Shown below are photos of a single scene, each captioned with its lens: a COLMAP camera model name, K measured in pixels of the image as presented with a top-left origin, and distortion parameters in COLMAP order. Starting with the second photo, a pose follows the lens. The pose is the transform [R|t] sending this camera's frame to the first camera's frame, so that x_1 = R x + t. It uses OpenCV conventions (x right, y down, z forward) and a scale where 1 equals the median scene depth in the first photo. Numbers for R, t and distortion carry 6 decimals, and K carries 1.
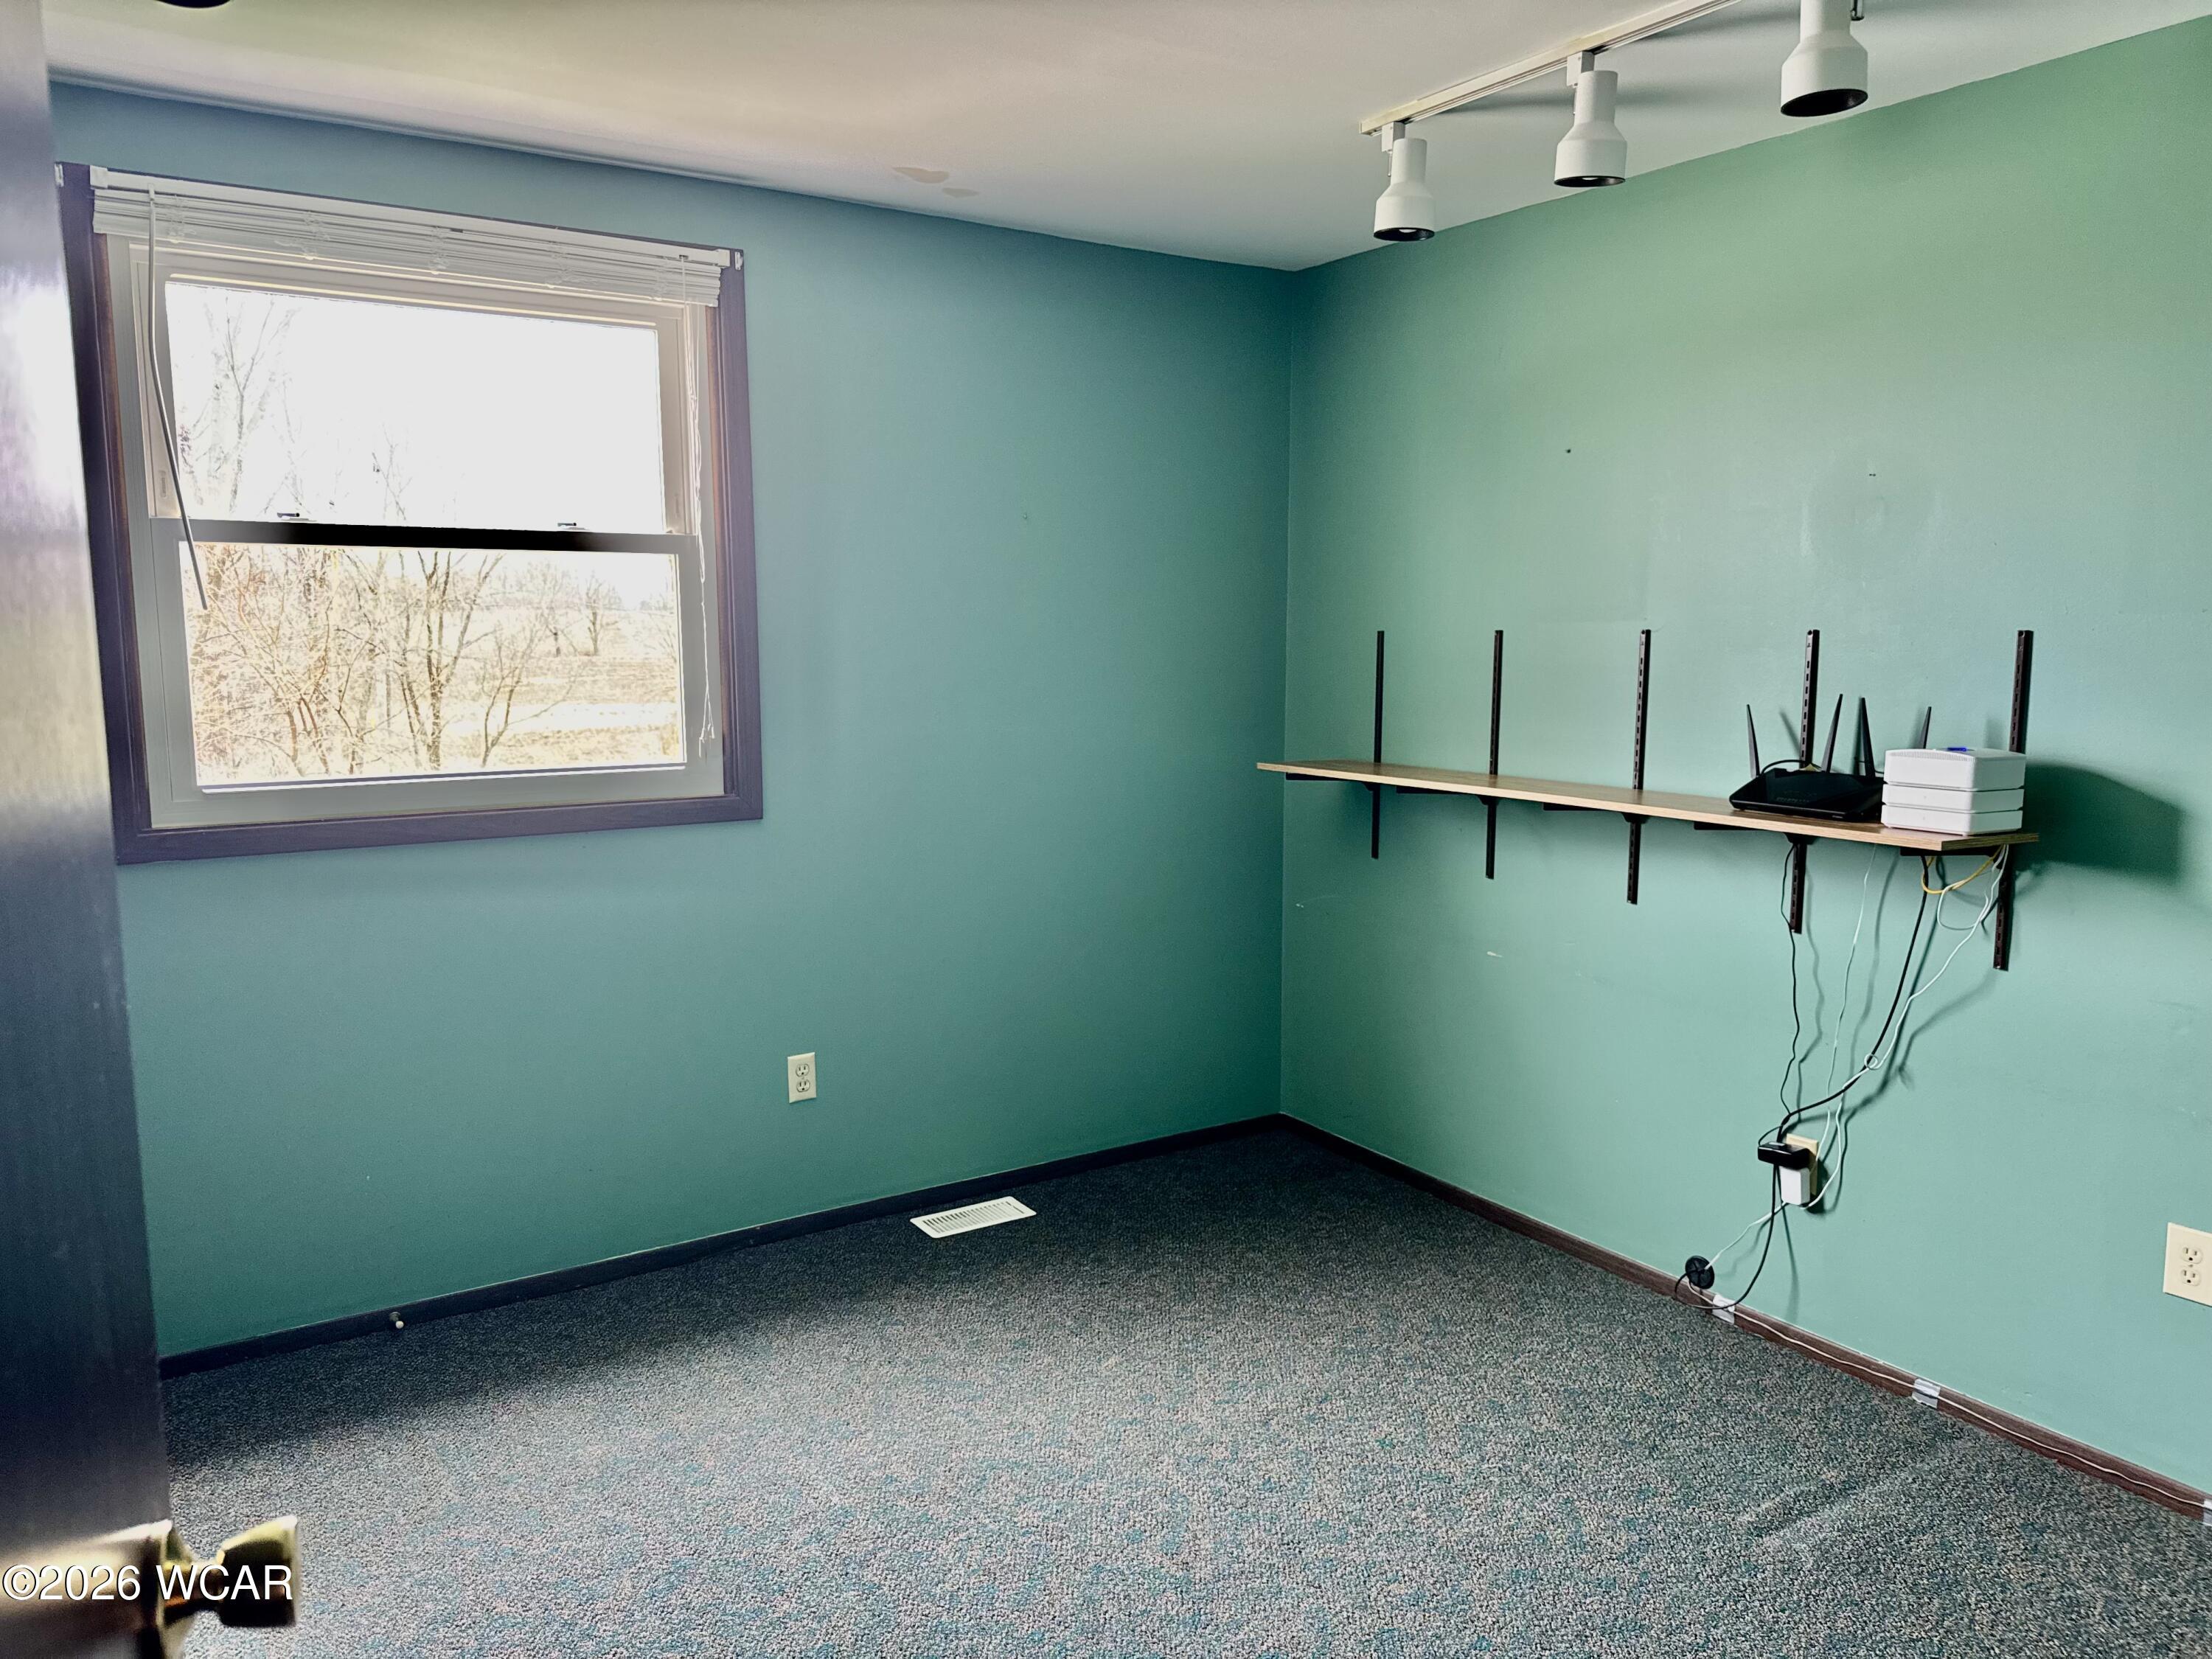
lens RADIAL K [[1565.1, 0, 1110.1], [0, 1565.1, 839.3], [0, 0, 1]] dist [-0.002978, -0.005090]
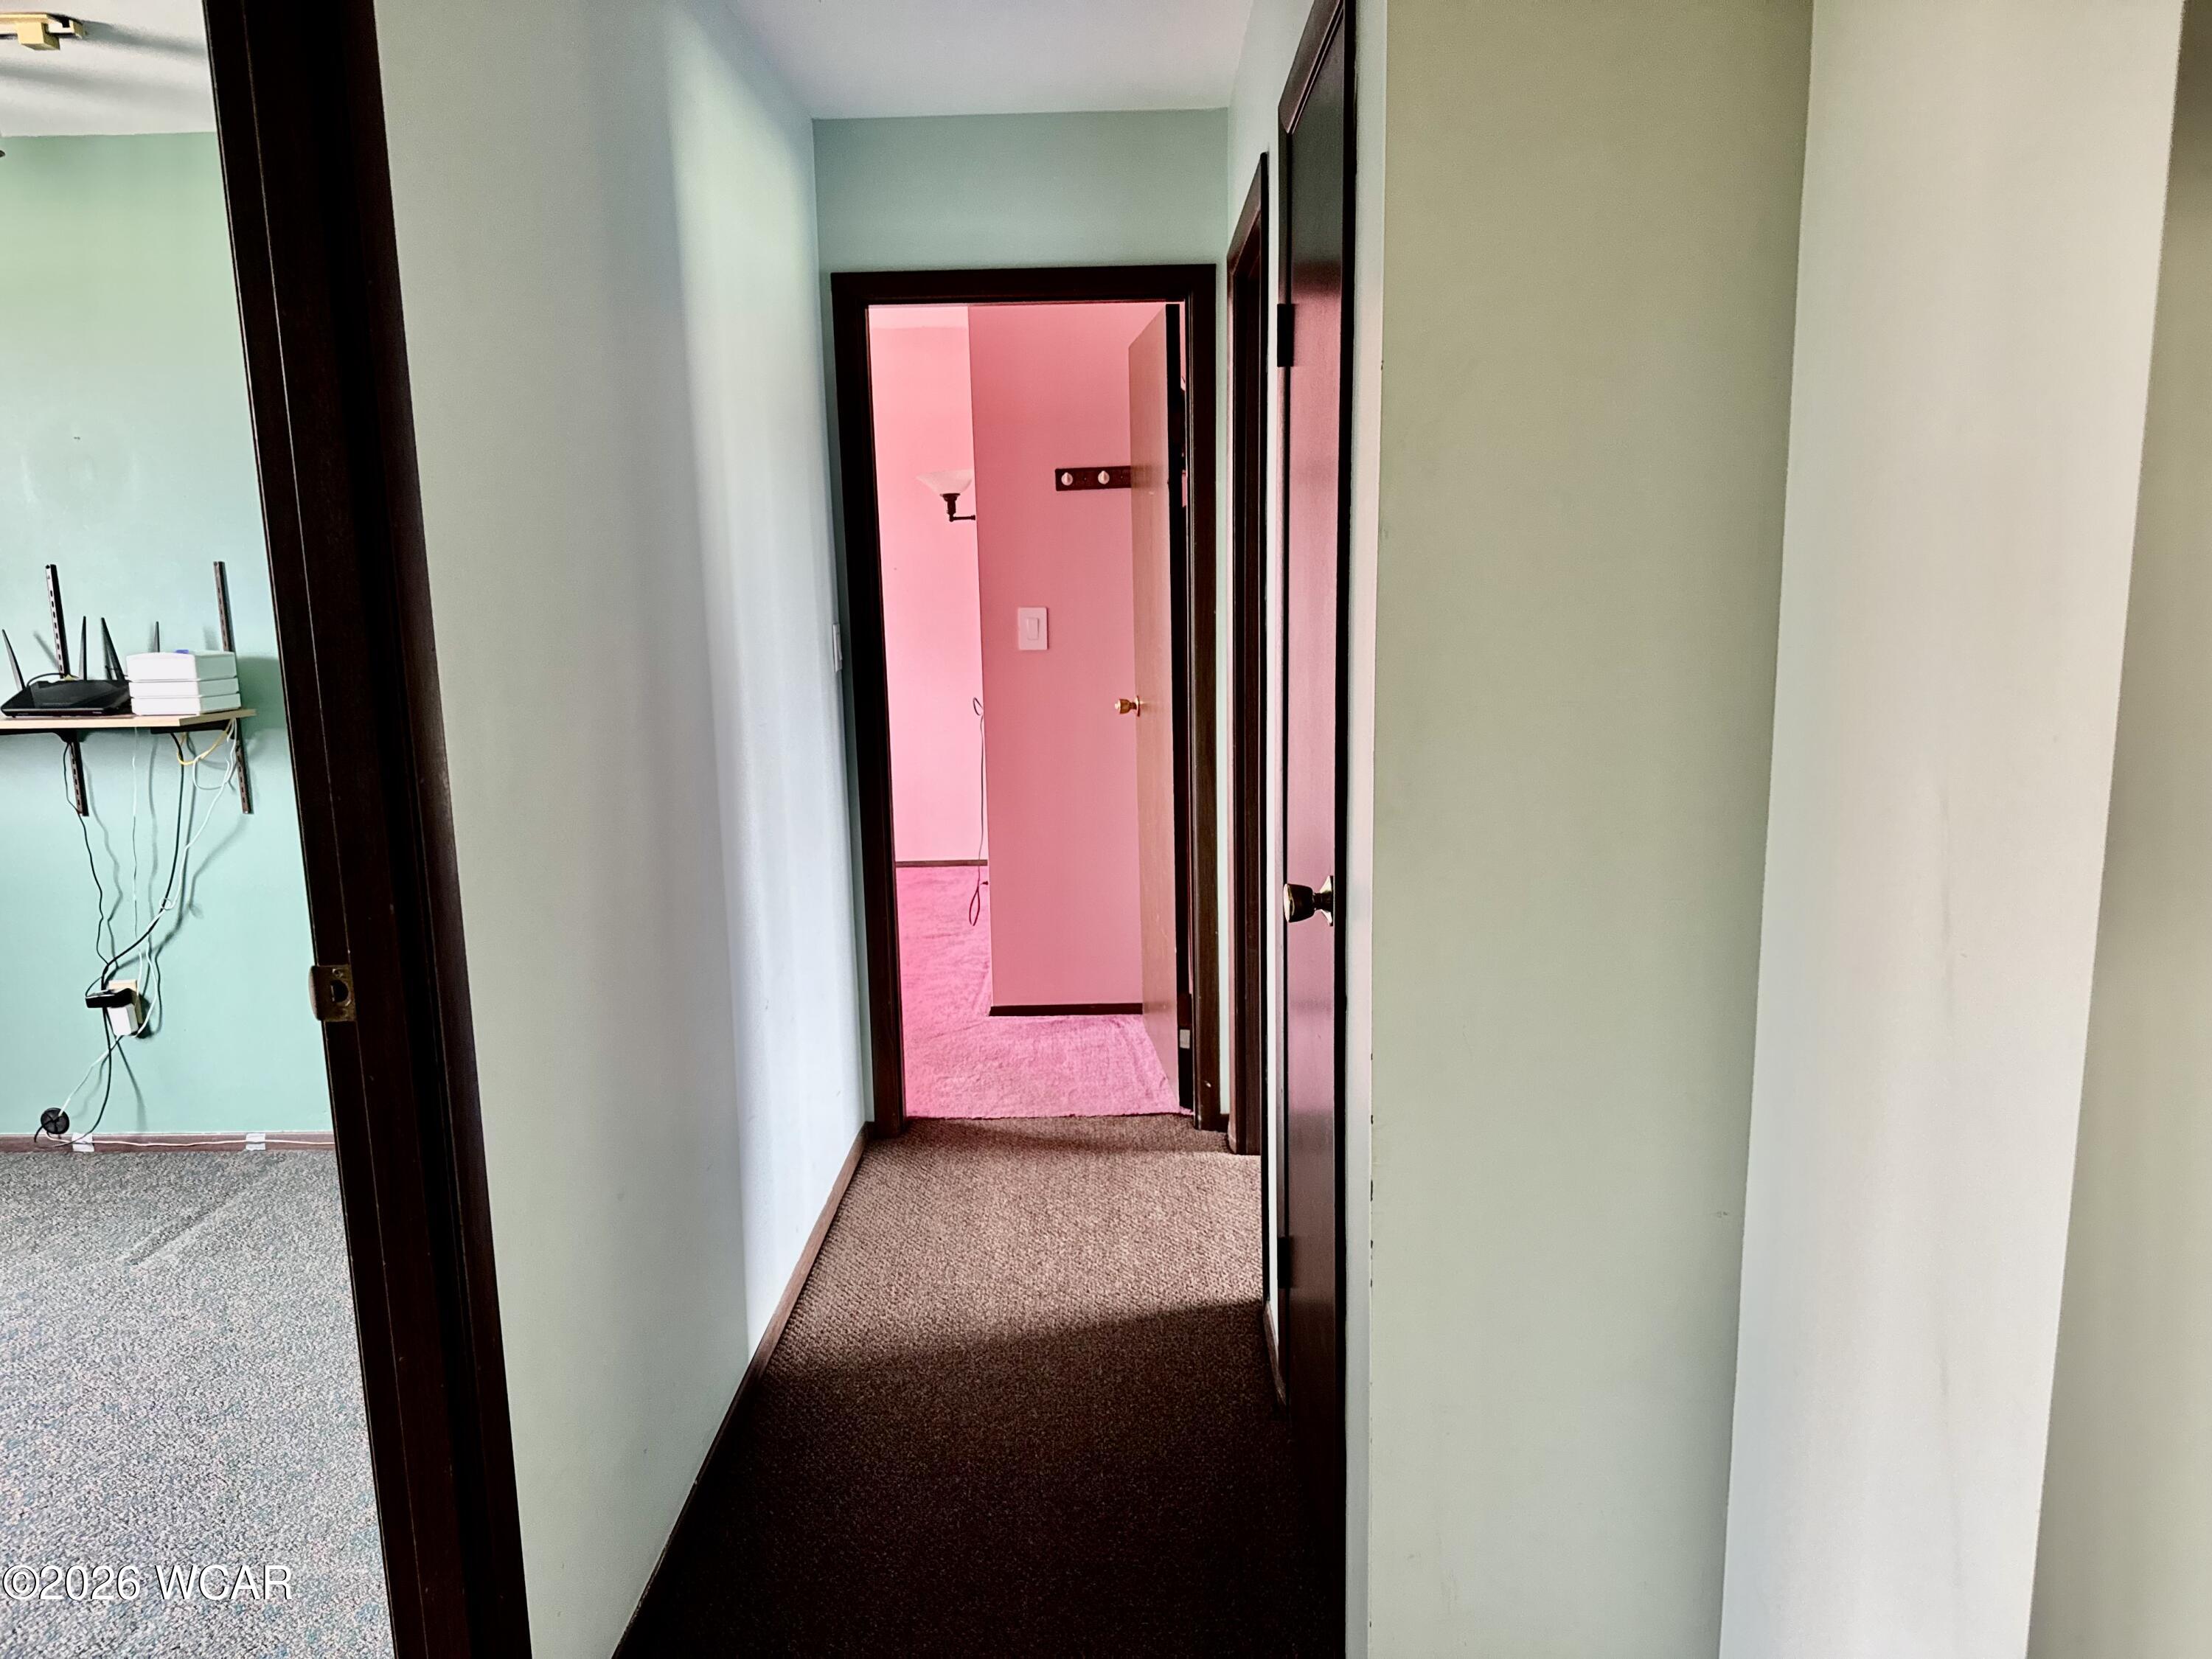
lens RADIAL K [[1565.1, 0, 1088.2], [0, 1565.1, 836.0], [0, 0, 1]] dist [-0.002978, -0.005090]
pose [[0.556746, -0.155635, 0.815973, -0.122305], [0.129068, 0.986570, 0.100109, 0.056525], [-0.820595, 0.049581, 0.569356, -0.338207]]
